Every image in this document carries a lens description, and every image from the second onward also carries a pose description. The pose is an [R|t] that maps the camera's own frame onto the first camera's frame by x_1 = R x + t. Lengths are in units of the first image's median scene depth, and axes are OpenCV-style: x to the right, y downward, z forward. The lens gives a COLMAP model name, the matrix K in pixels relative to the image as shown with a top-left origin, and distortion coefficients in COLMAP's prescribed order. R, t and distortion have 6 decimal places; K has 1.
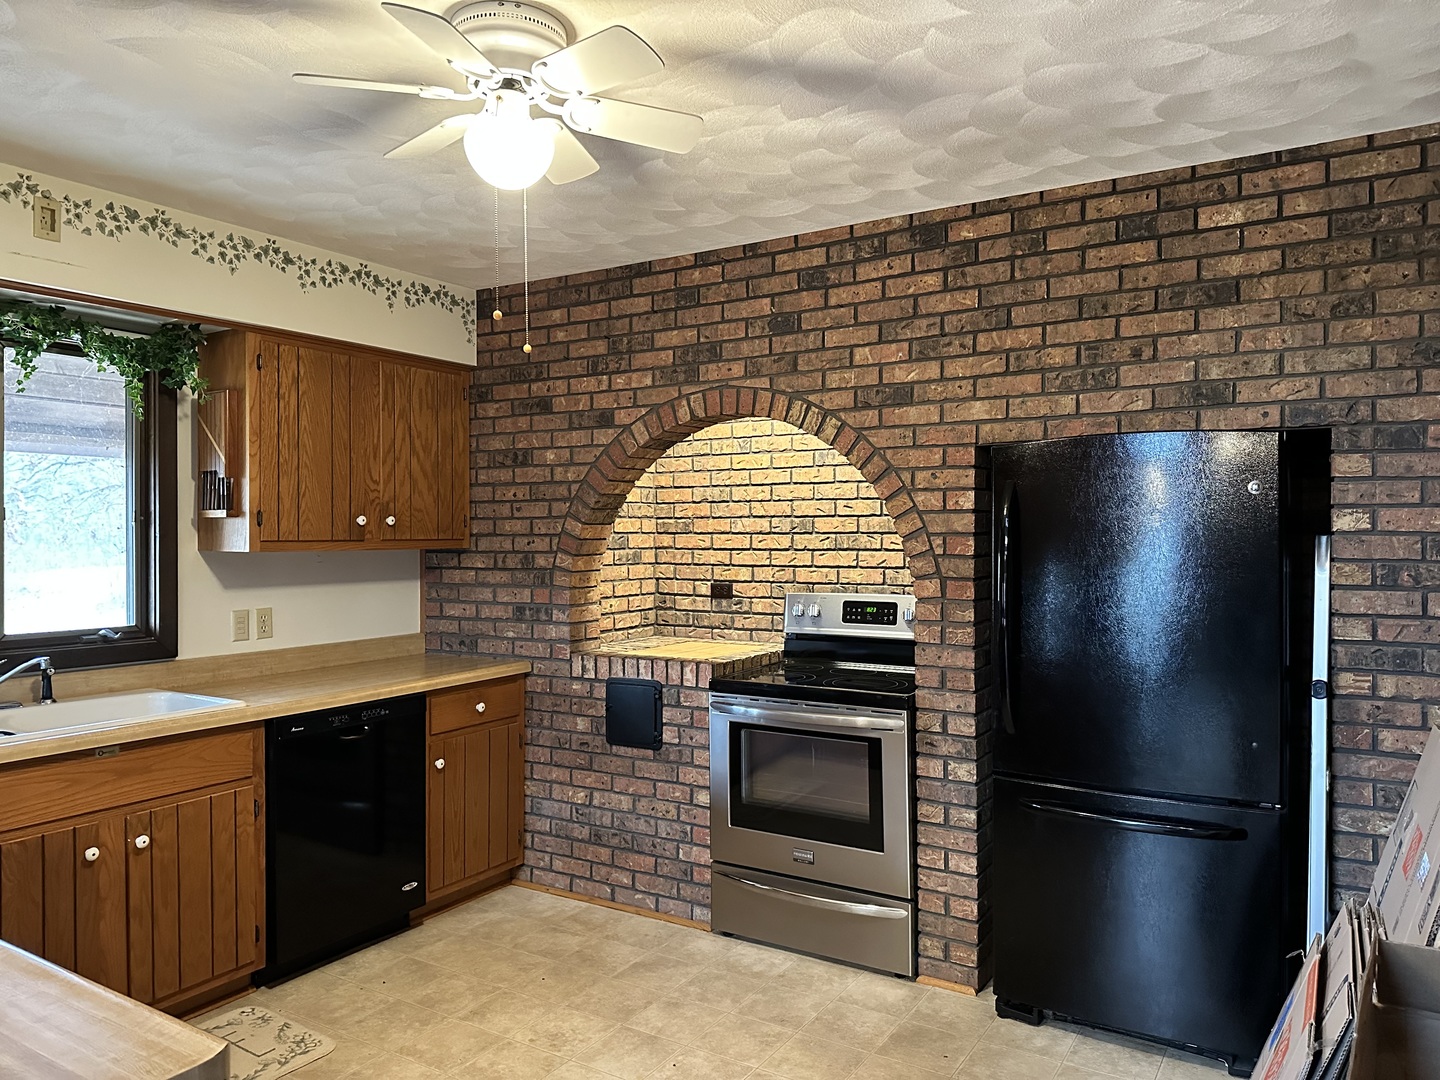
lens RADIAL K [[998.7, 0, 719.7], [0, 998.7, 536.5], [0, 0, 1]] dist [0.062071, -0.085378]
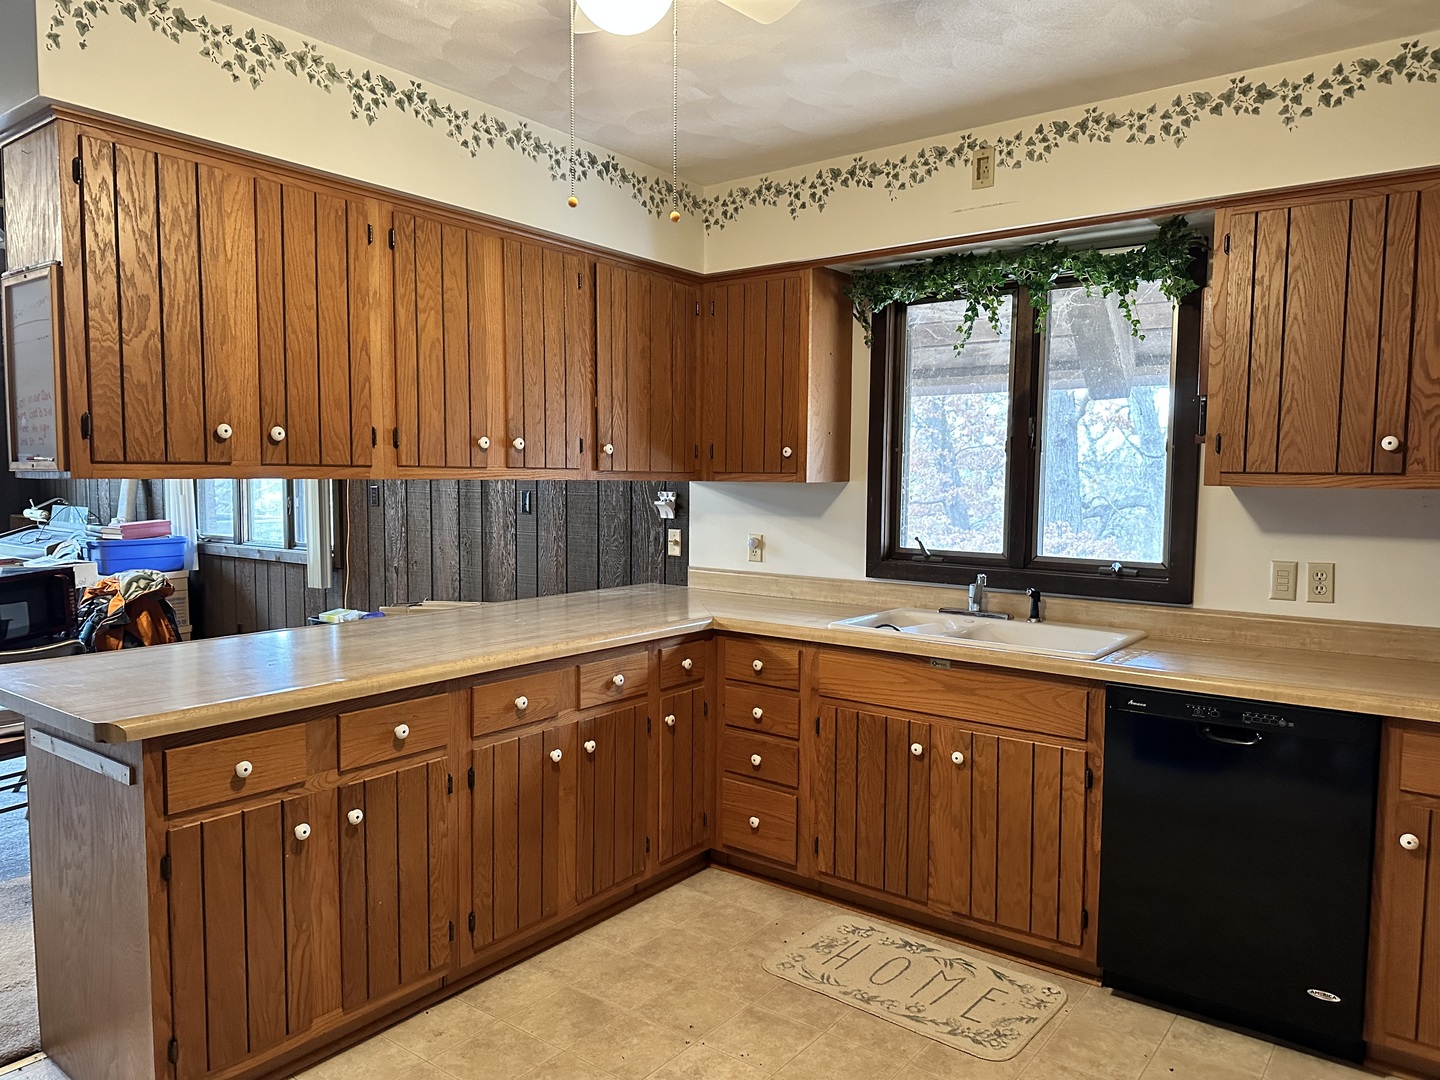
lens RADIAL K [[998.7, 0, 723.5], [0, 998.7, 539.6], [0, 0, 1]] dist [0.062071, -0.085378]
pose [[-0.082965, 0.071814, -0.993962, 0.382048], [-0.009807, 0.997293, 0.072873, 0.003333], [0.996504, 0.015794, -0.082036, 0.691526]]
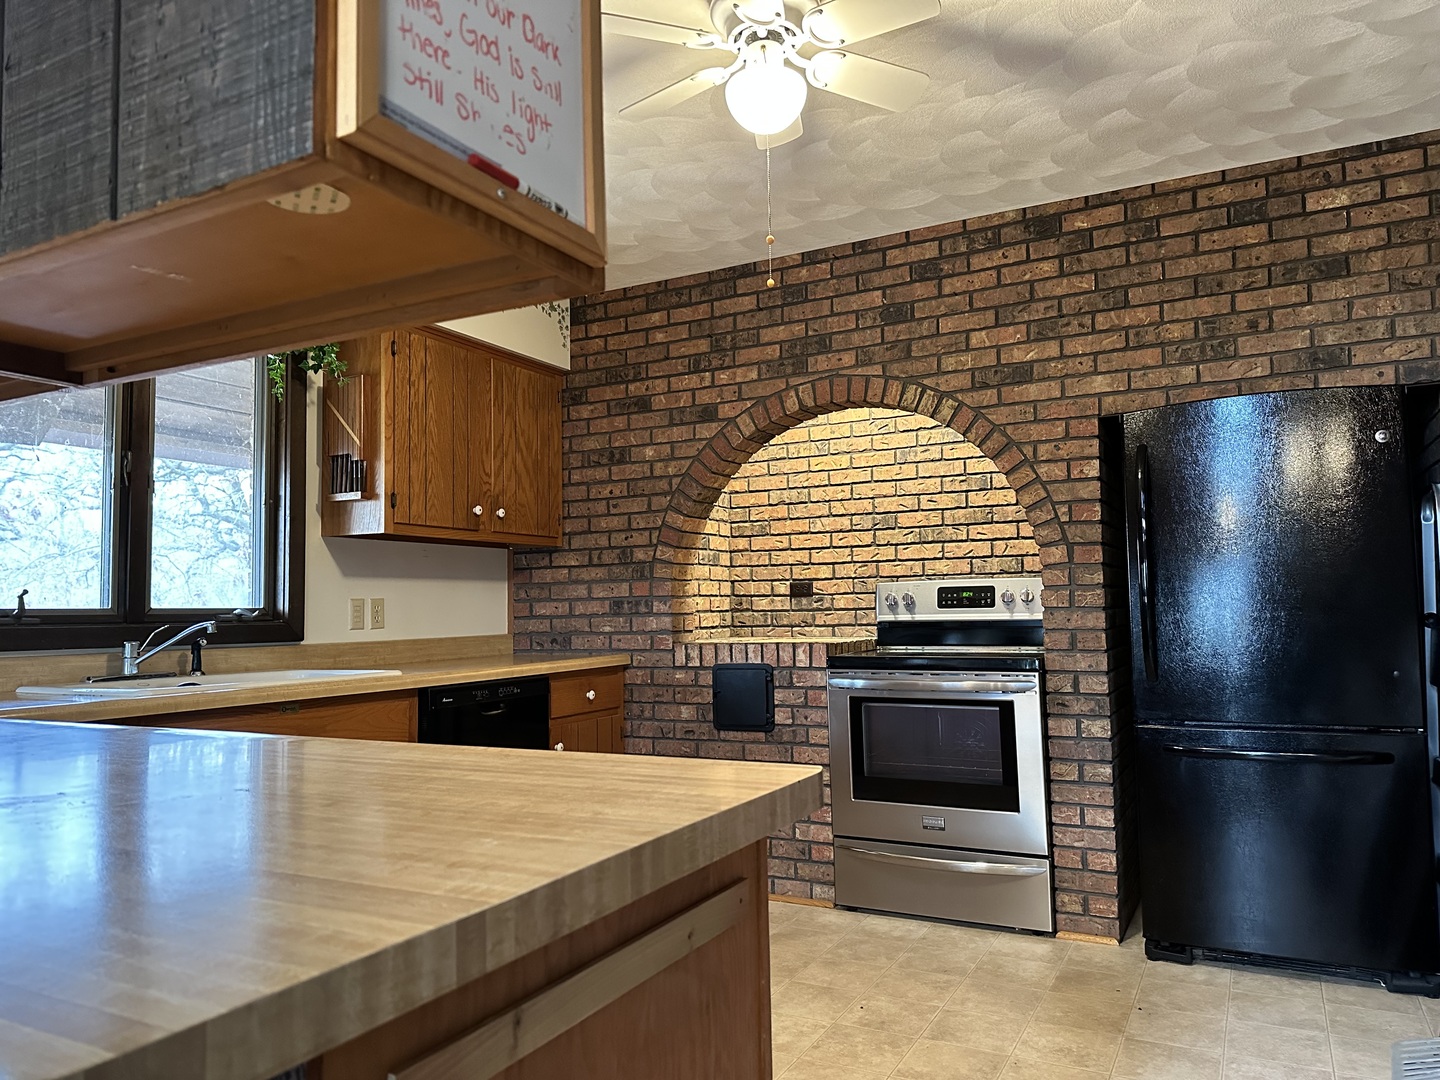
lens RADIAL K [[998.7, 0, 691.6], [0, 998.7, 556.5], [0, 0, 1]] dist [0.062071, -0.085378]
pose [[0.997802, -0.010009, 0.065509, -0.229692], [0.014490, 0.997561, -0.068282, 0.115141], [-0.064666, 0.069081, 0.995513, -0.023437]]
